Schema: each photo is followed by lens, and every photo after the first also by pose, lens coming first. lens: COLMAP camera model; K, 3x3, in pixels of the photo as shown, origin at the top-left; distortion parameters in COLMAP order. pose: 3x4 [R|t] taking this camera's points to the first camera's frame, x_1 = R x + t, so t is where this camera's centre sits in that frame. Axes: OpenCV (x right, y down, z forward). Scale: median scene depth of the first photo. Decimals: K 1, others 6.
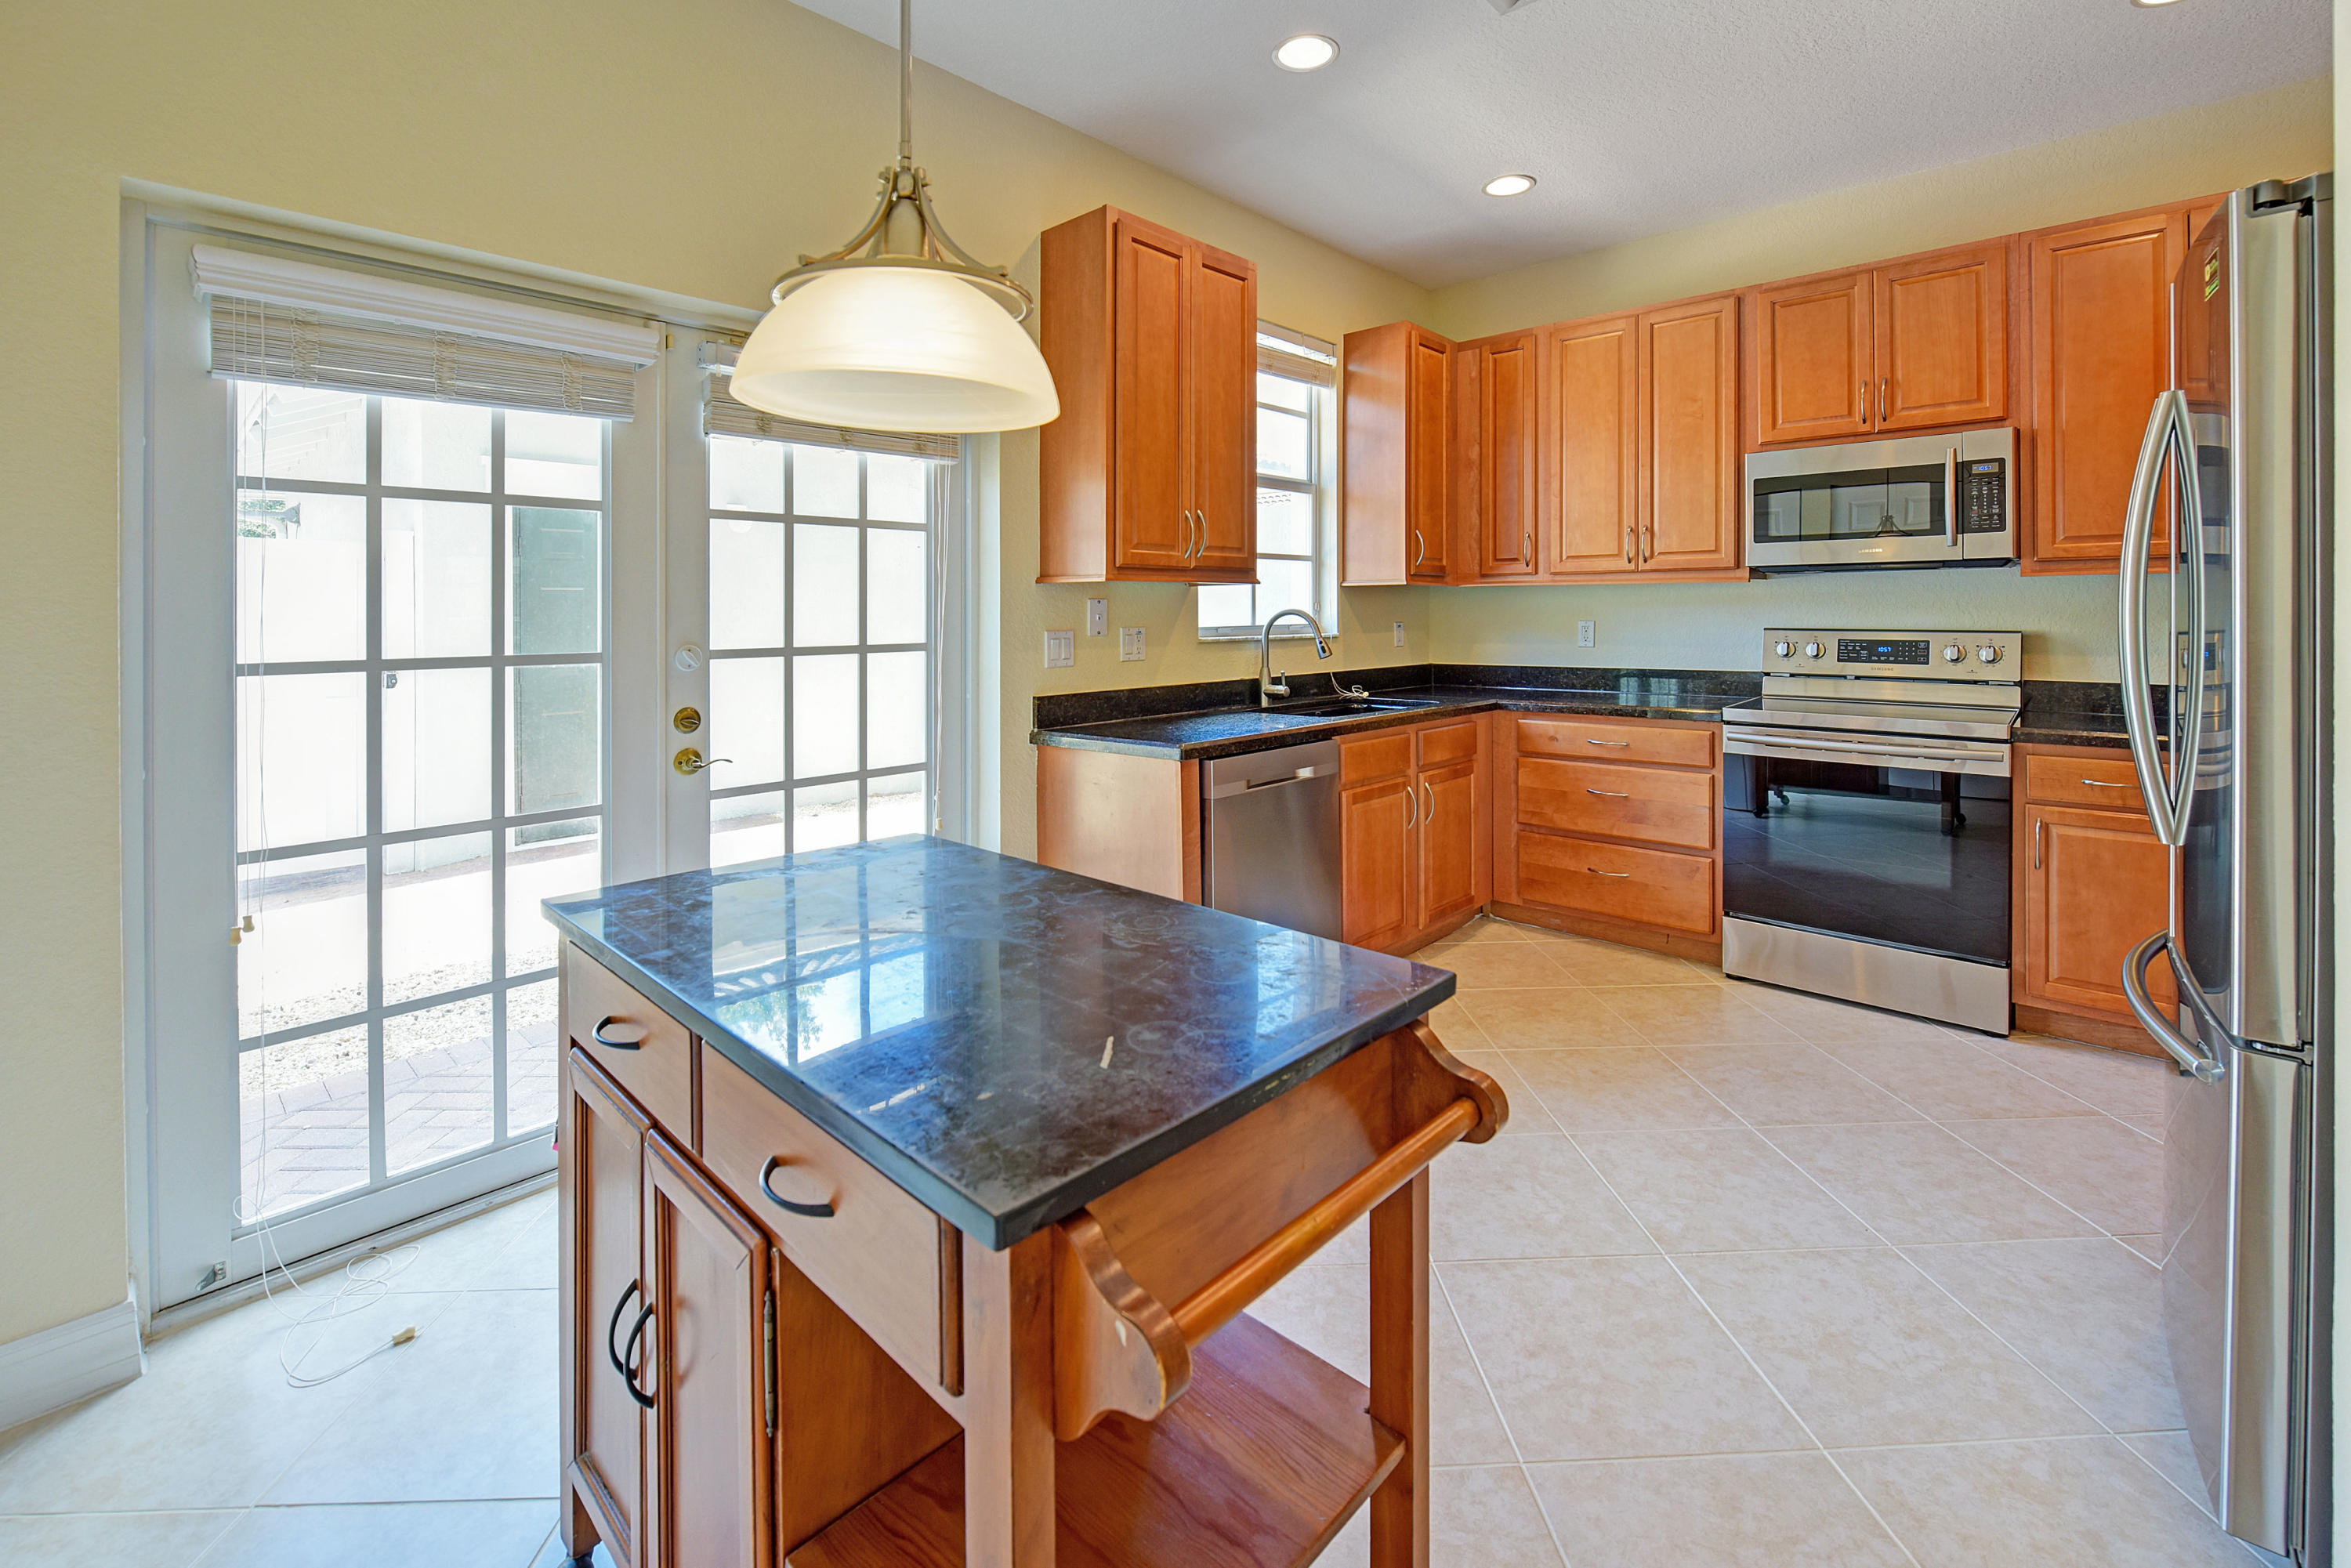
lens RADIAL K [[1001.4, 0, 1163.9], [0, 1001.4, 617.2], [0, 0, 1]] dist [-0.003843, -0.000229]
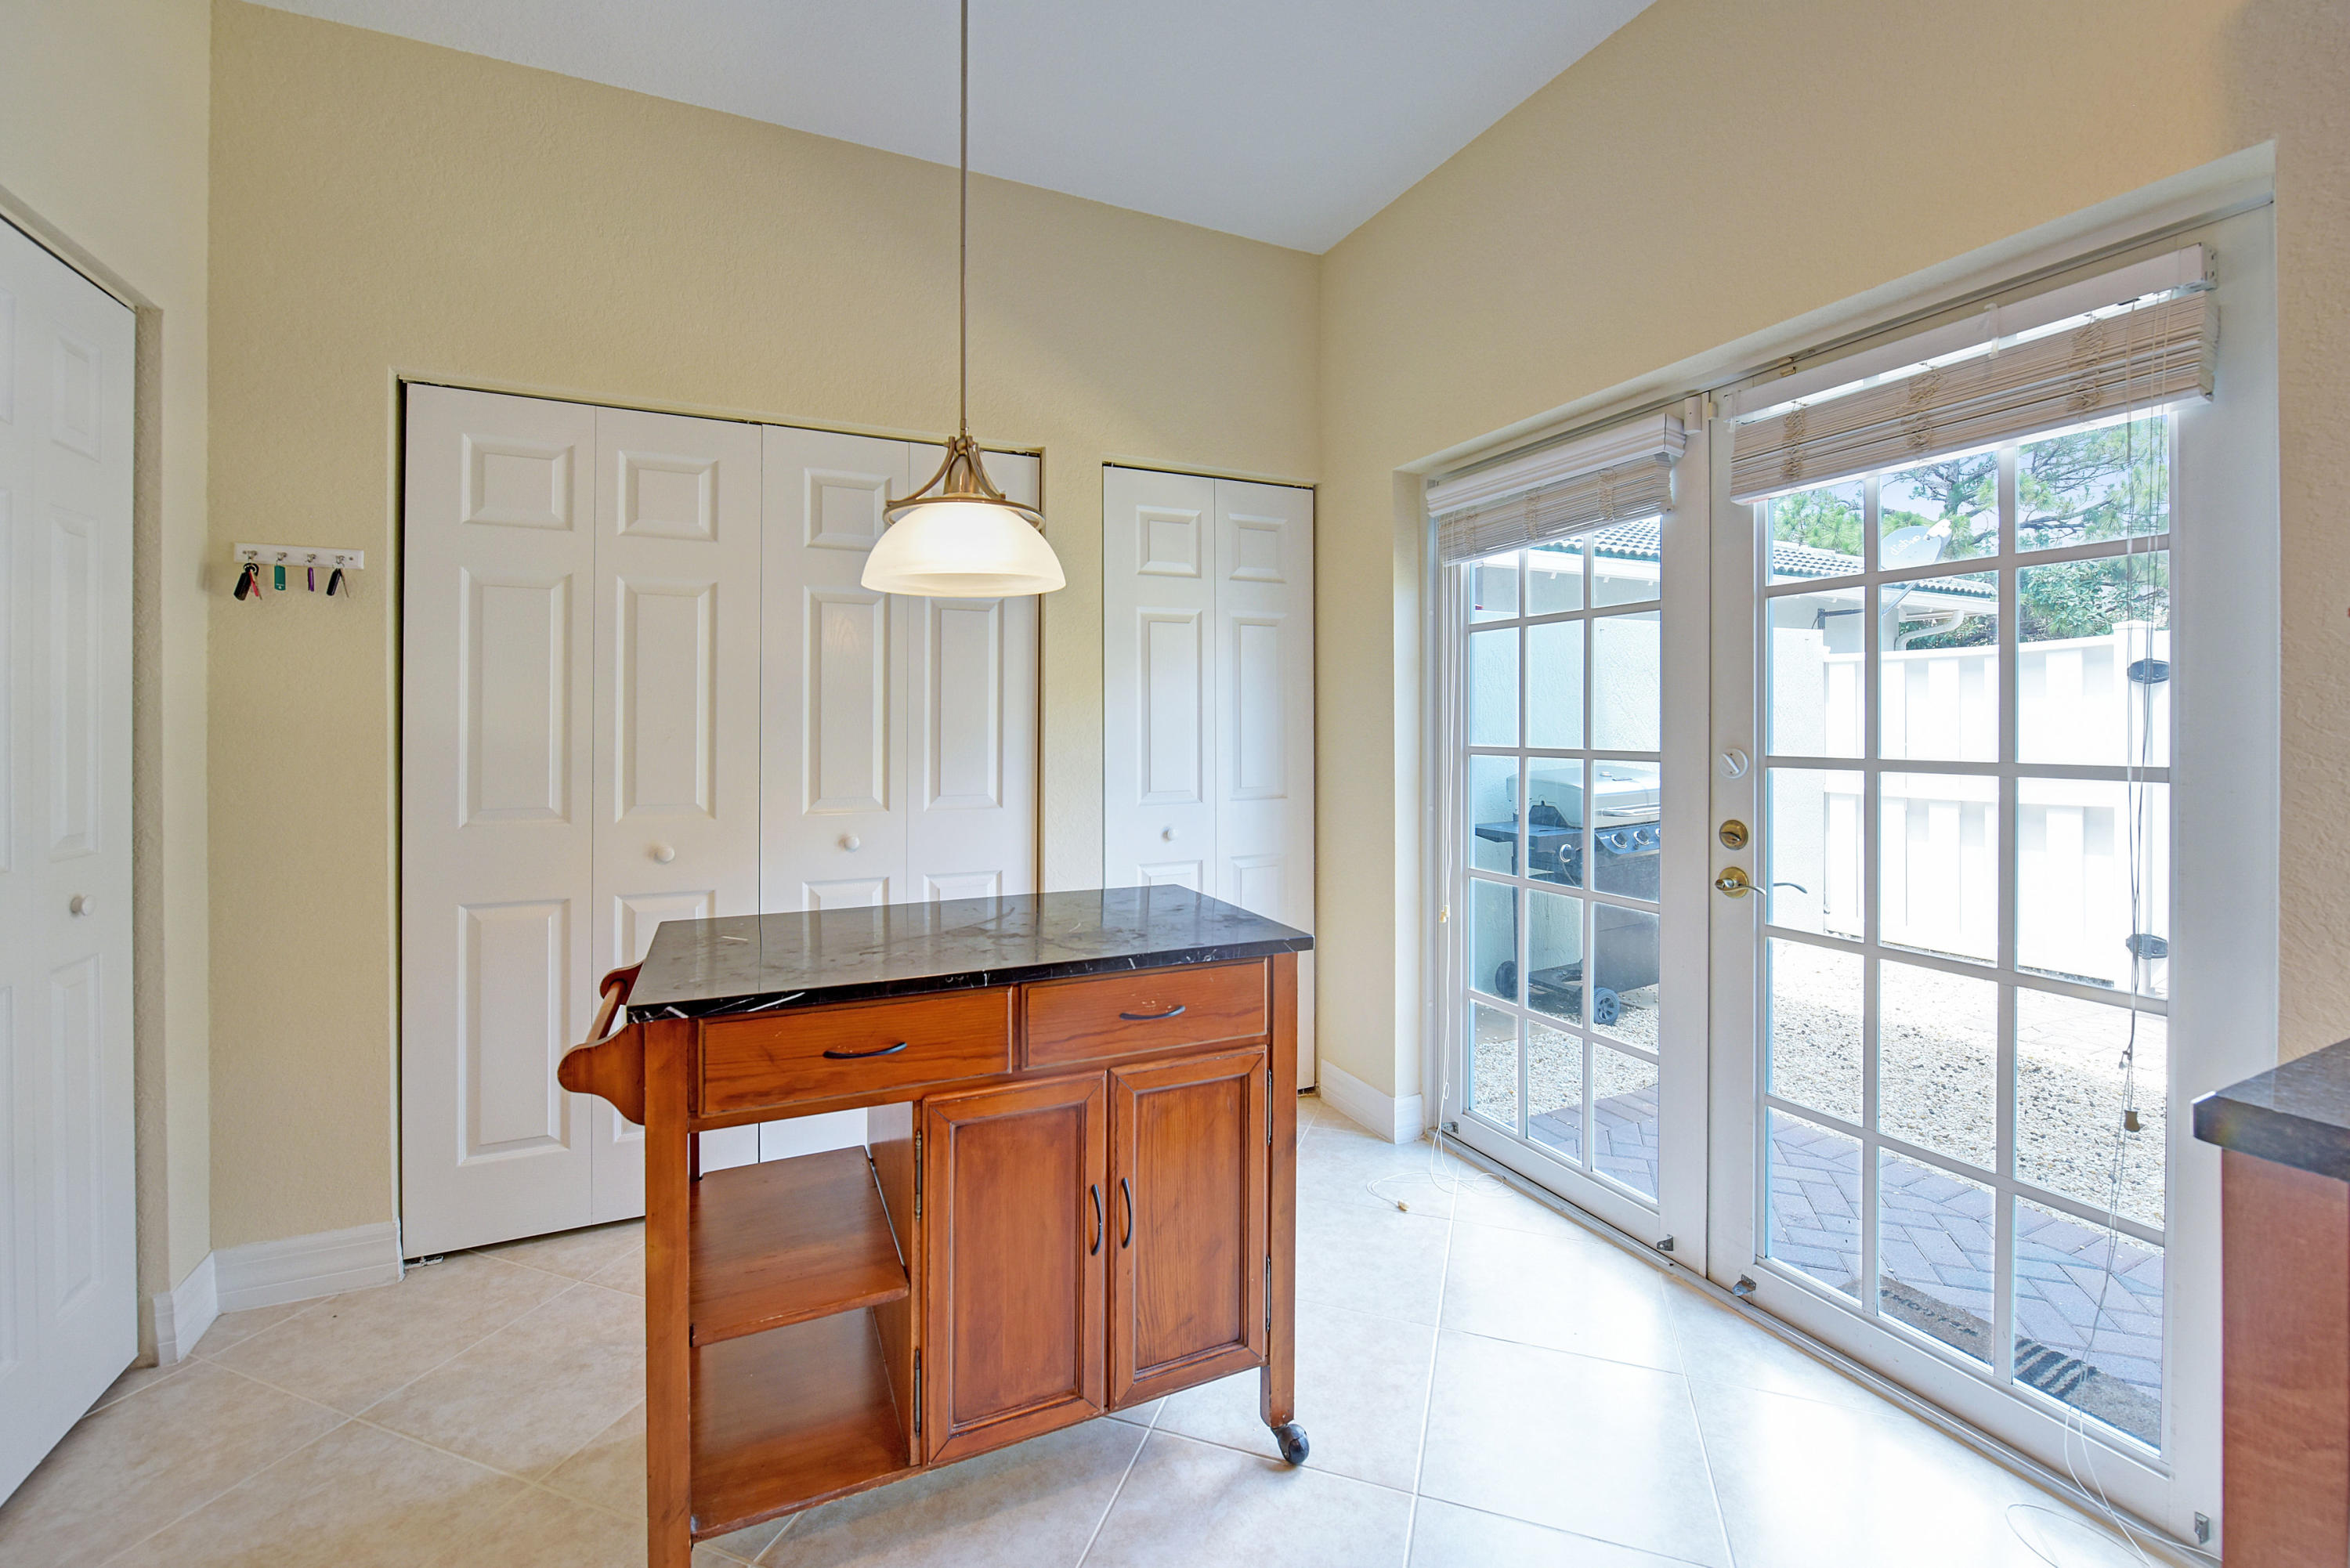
lens RADIAL K [[948.2, 0, 1144.2], [0, 948.2, 721.4], [0, 0, 1]] dist [-0.011153, -0.000992]
pose [[-0.361547, 0.002800, -0.932349, 0.347996], [-0.003377, 0.999985, 0.004313, 0.001717], [0.932348, 0.004707, -0.361533, 0.596446]]
